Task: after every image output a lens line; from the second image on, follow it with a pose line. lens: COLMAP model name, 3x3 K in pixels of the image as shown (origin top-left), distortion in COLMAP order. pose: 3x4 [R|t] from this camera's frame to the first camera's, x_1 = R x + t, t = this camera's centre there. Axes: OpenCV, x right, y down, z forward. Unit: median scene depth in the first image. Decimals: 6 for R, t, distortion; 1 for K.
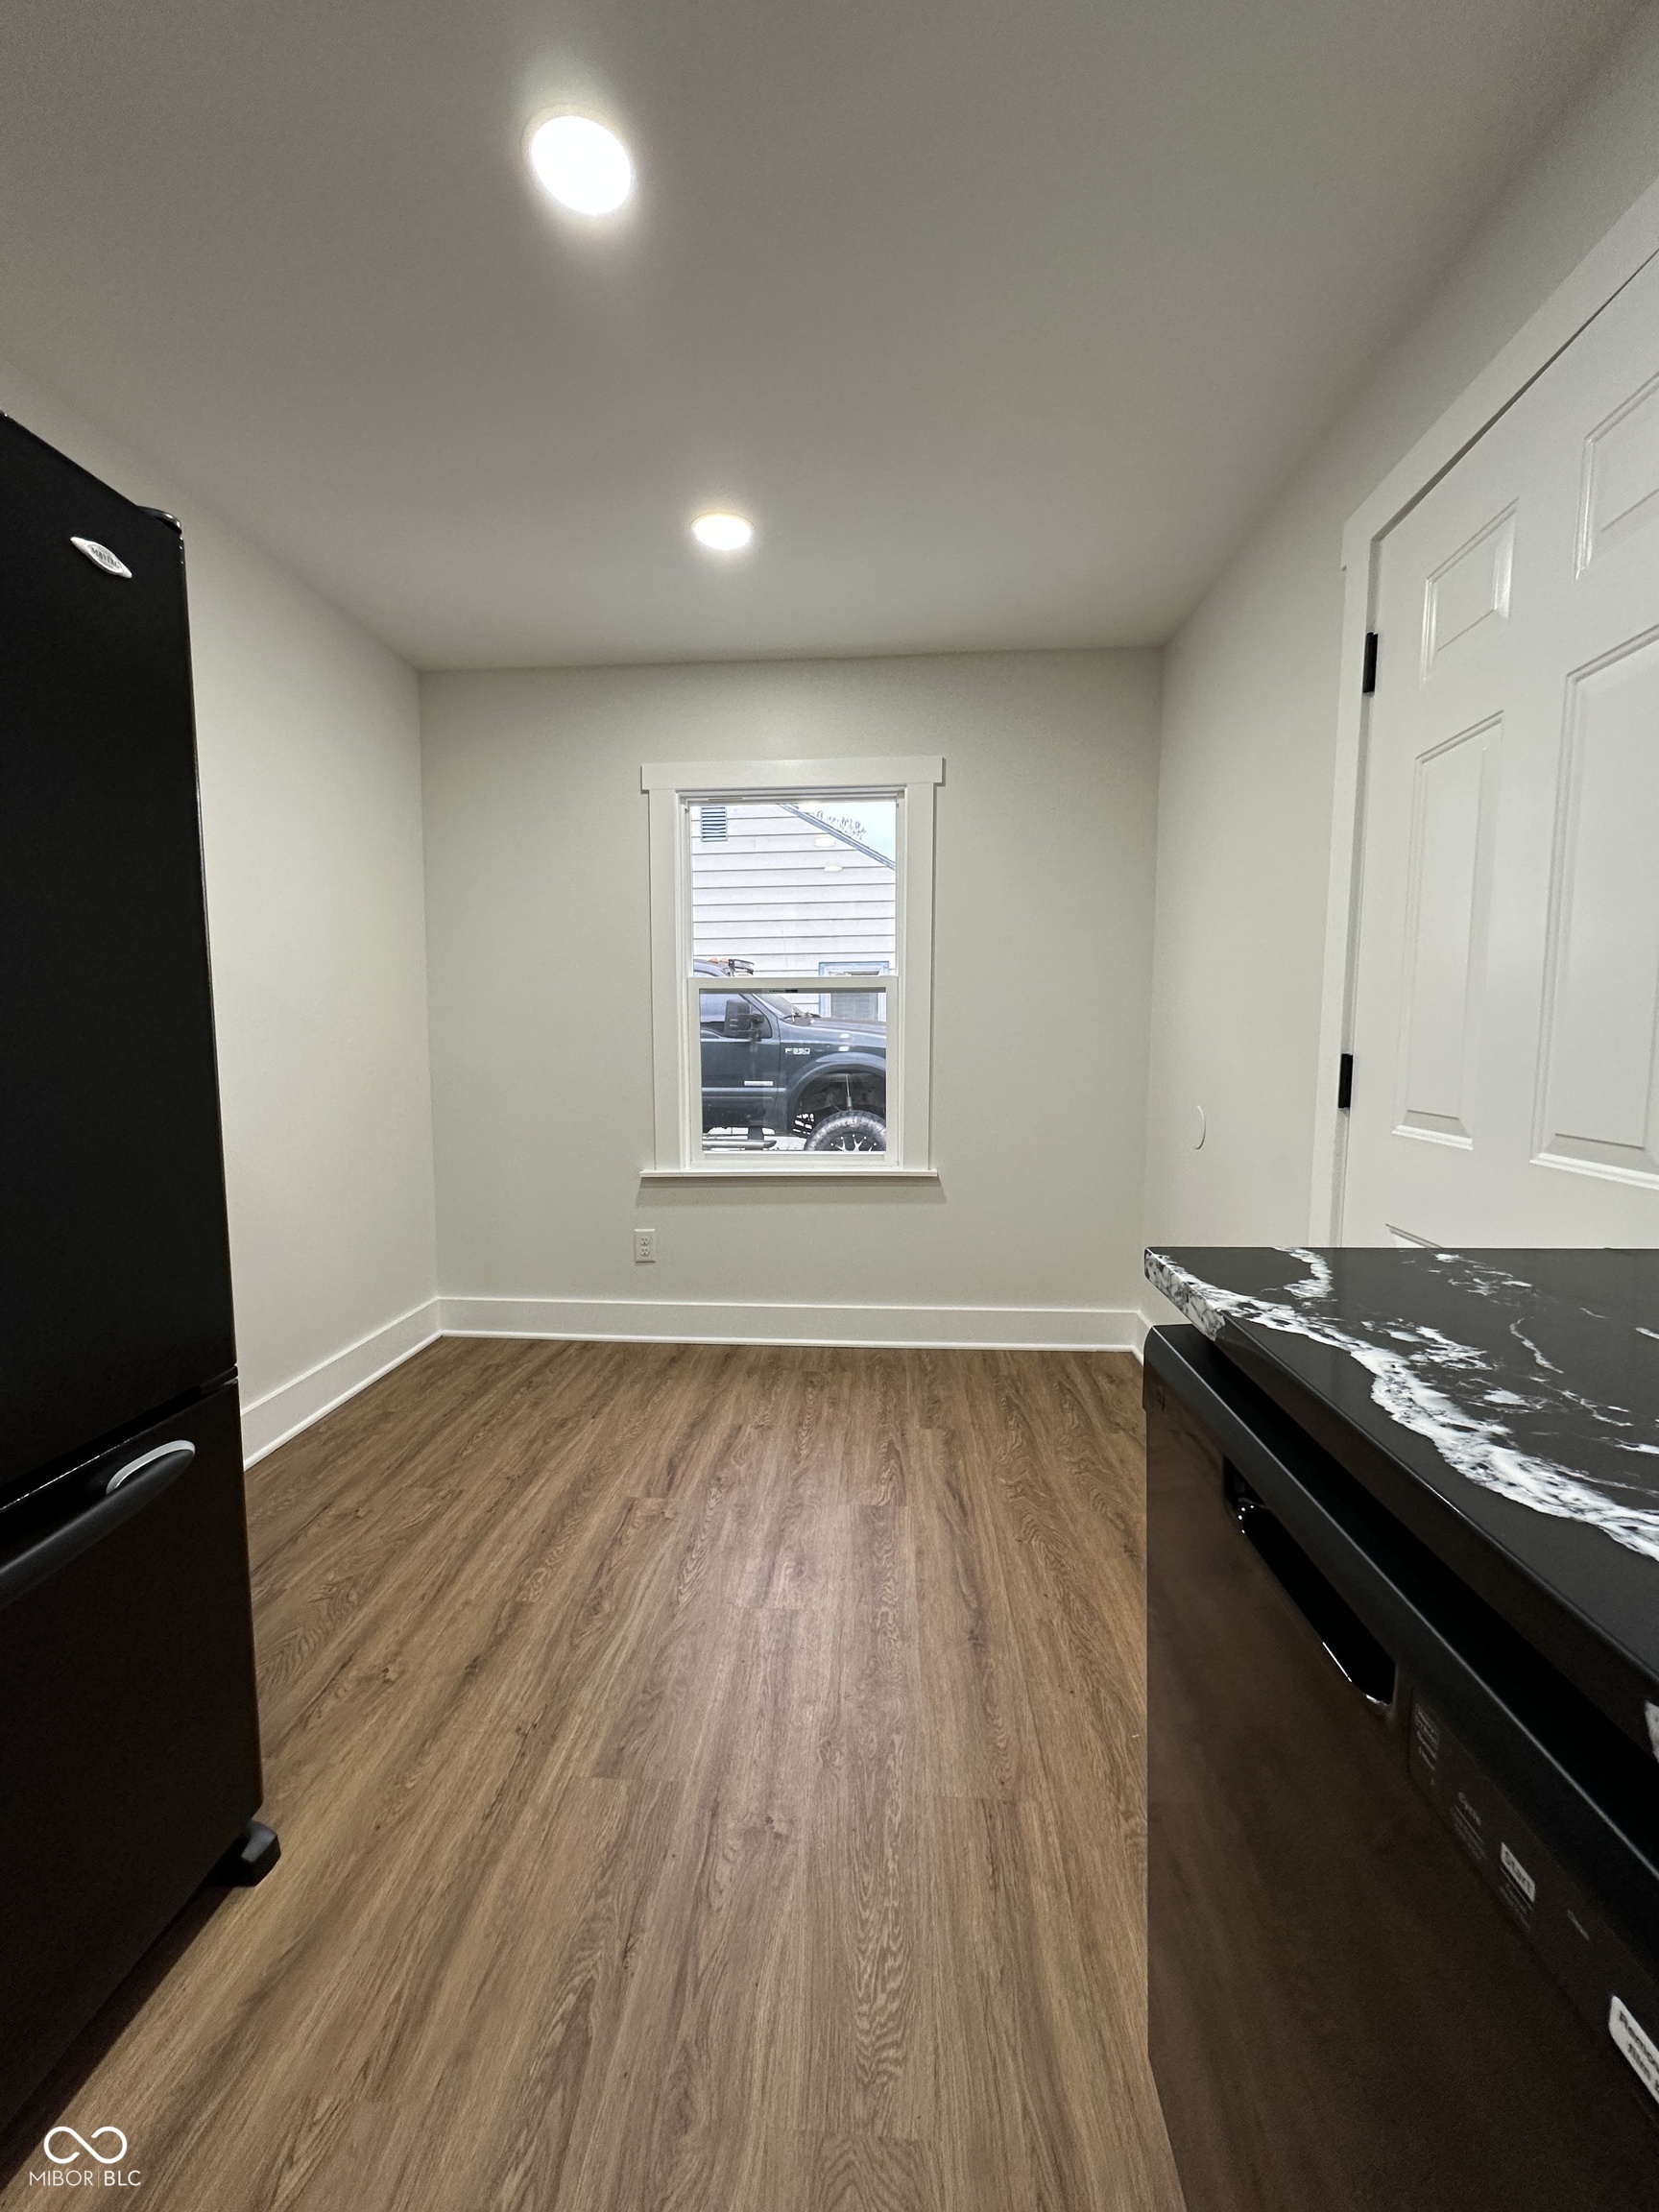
lens RADIAL K [[882.8, 0, 827.6], [0, 882.8, 1104.5], [0, 0, 1]] dist [-0.003152, 0.000804]
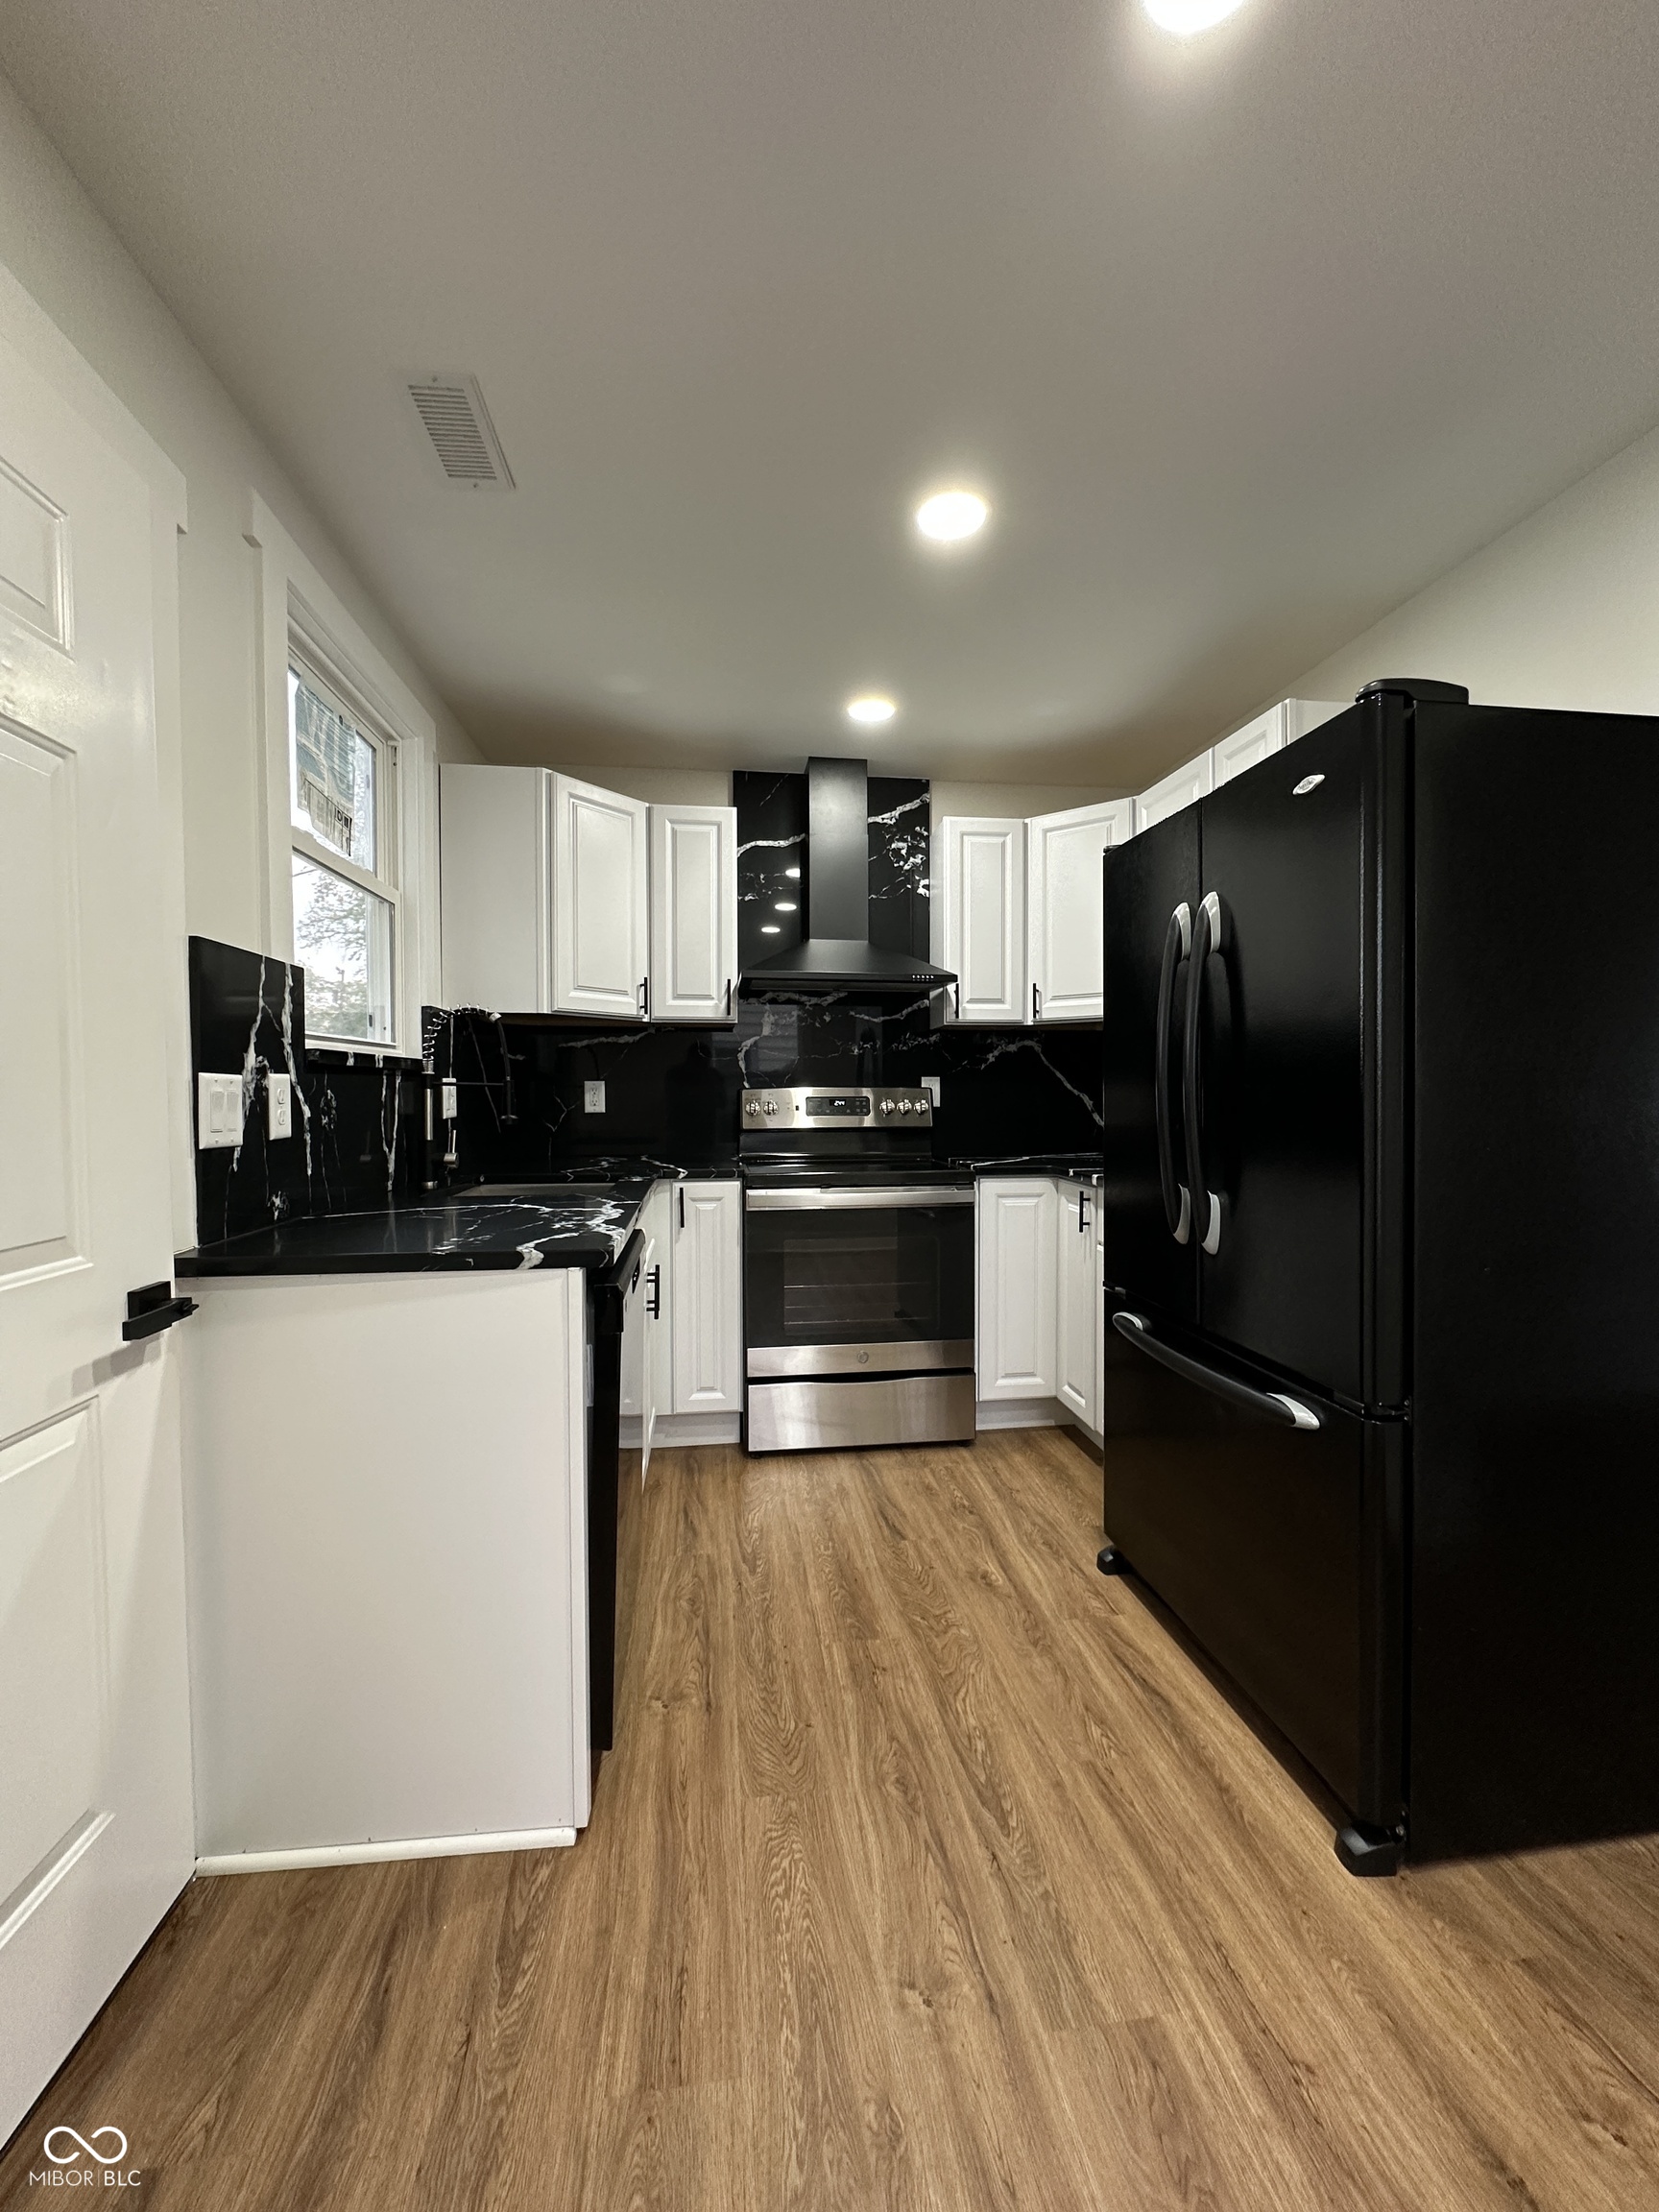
lens RADIAL K [[882.8, 0, 827.6], [0, 882.8, 1104.5], [0, 0, 1]] dist [-0.003152, 0.000804]
pose [[-0.979920, 0.012863, -0.198978, 0.193749], [-0.006875, 0.995144, 0.098186, -0.169653], [0.199274, 0.097583, -0.975073, 1.726859]]
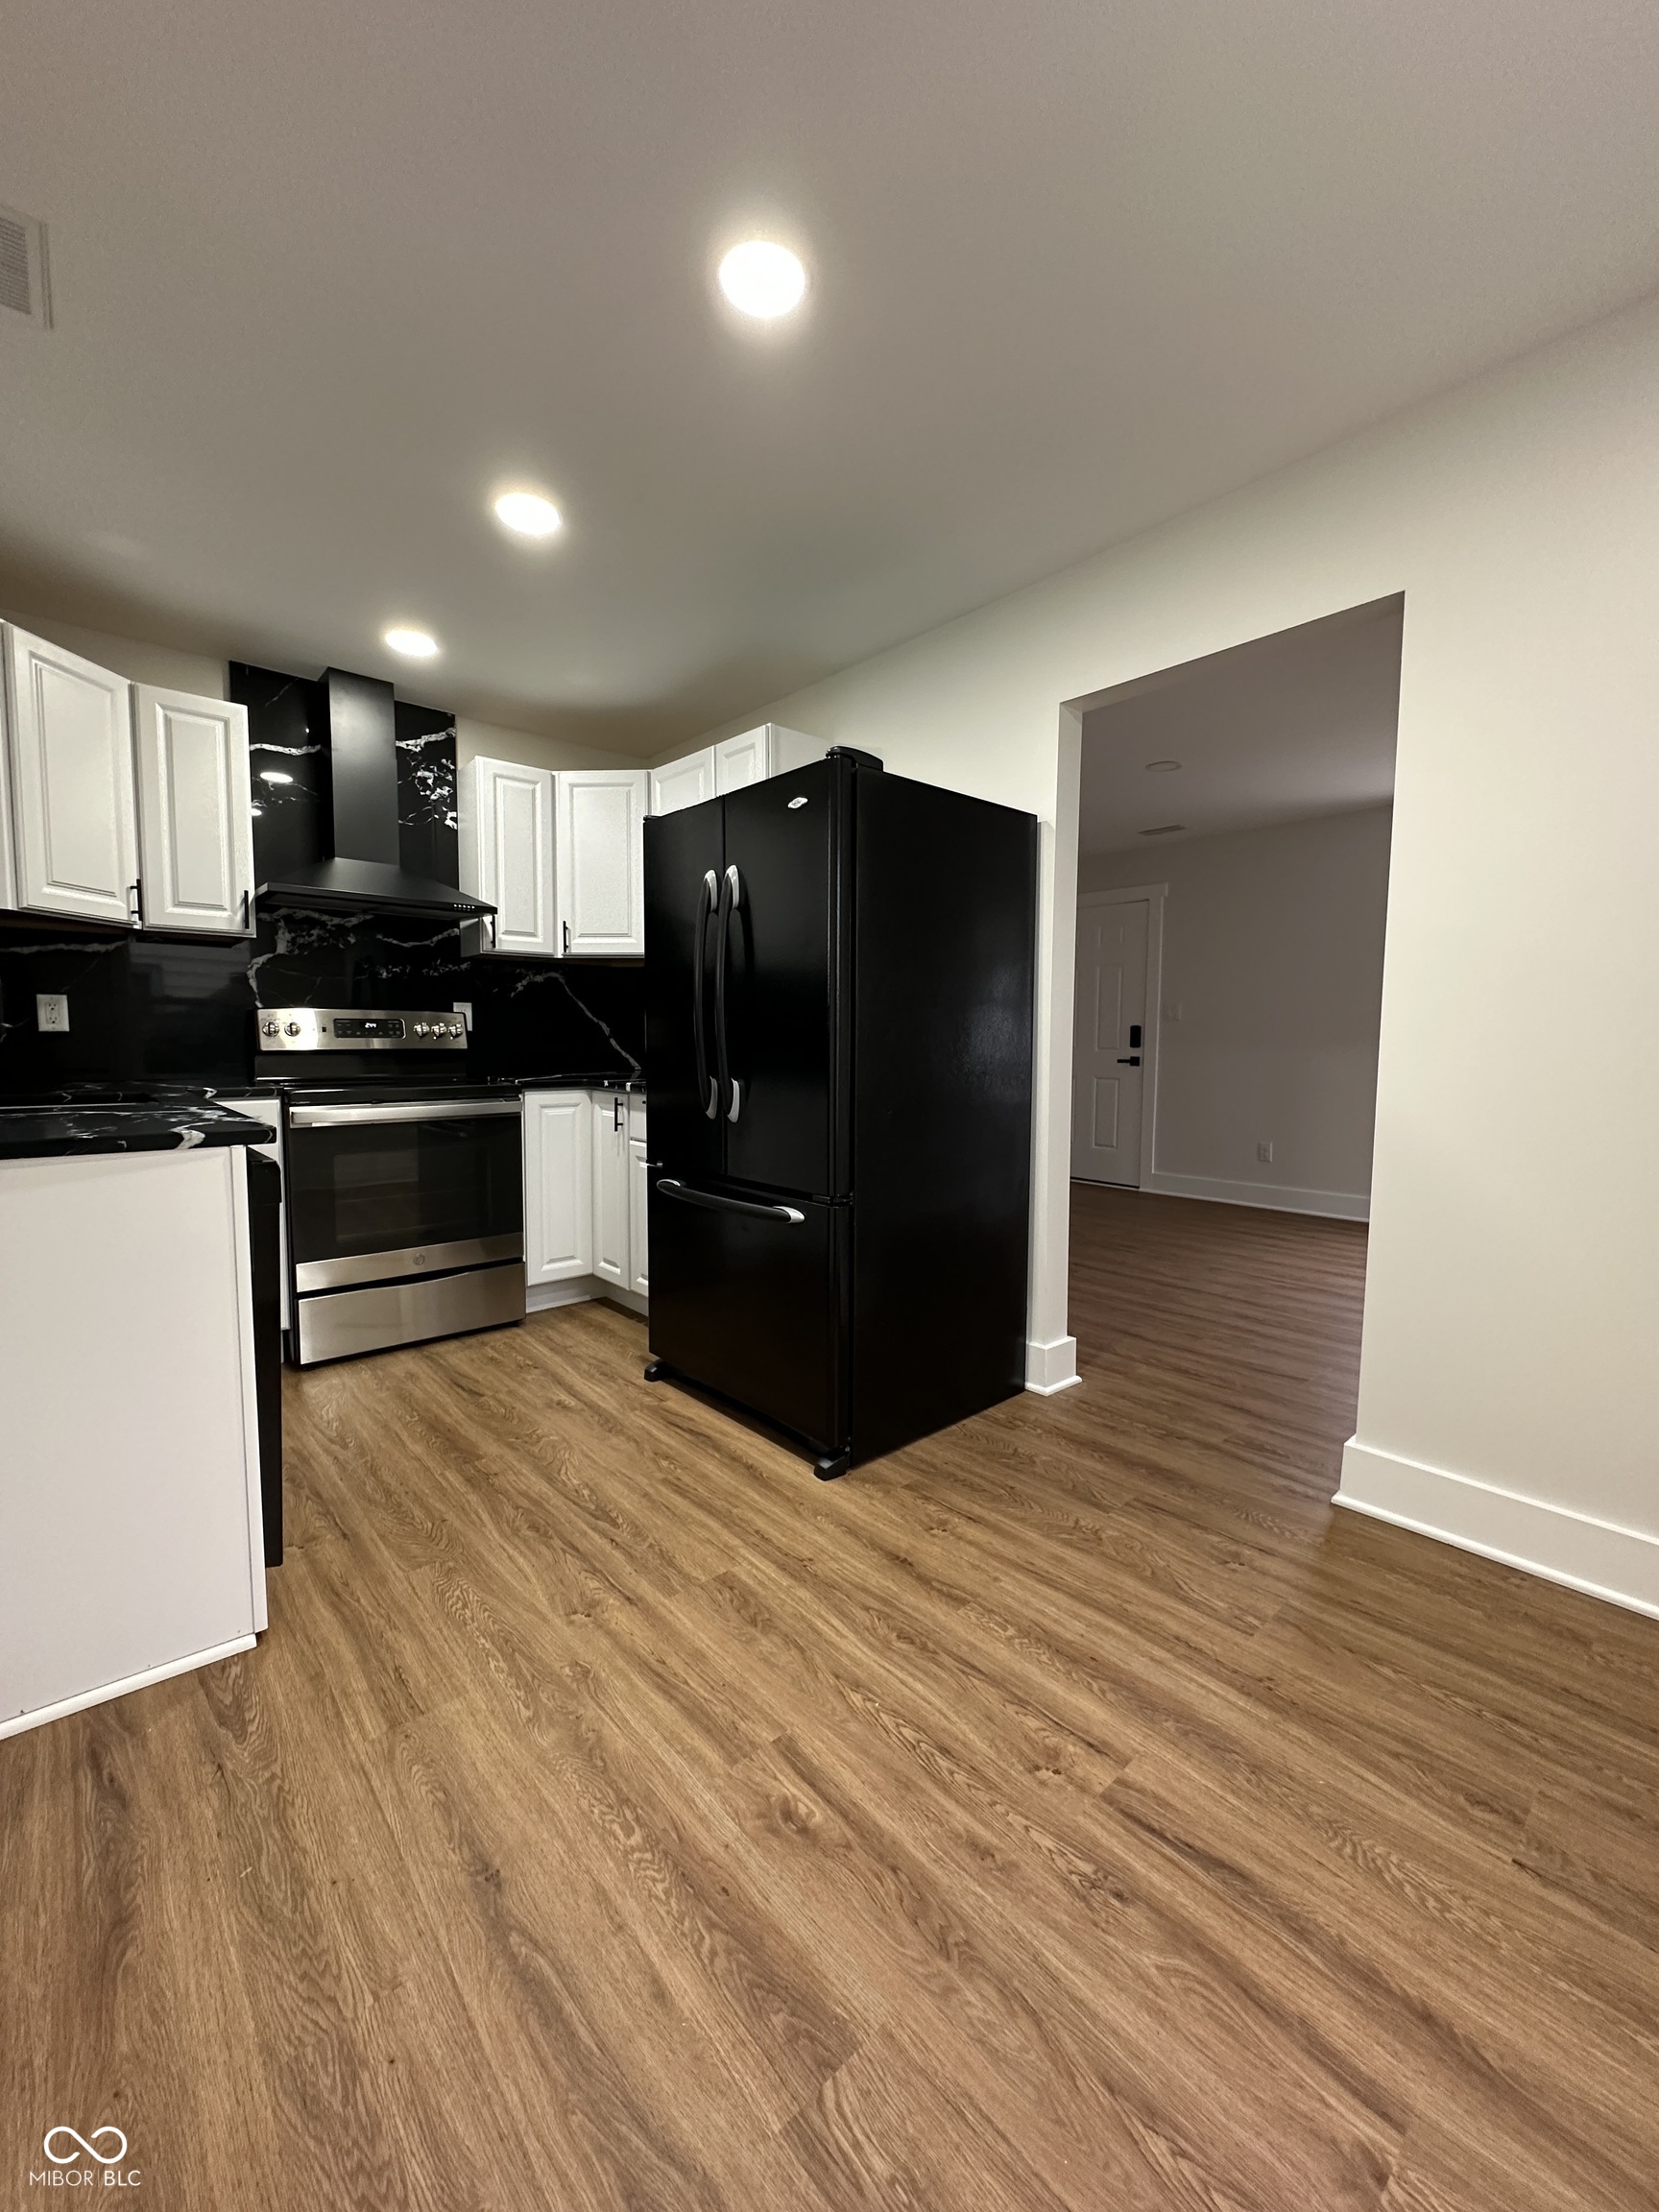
lens RADIAL K [[882.8, 0, 827.6], [0, 882.8, 1104.5], [0, 0, 1]] dist [-0.003152, 0.000804]
pose [[-0.704125, 0.055658, -0.707891, 0.555397], [-0.061695, 0.988358, 0.139077, -0.134477], [0.707391, 0.141601, -0.692494, 2.012490]]
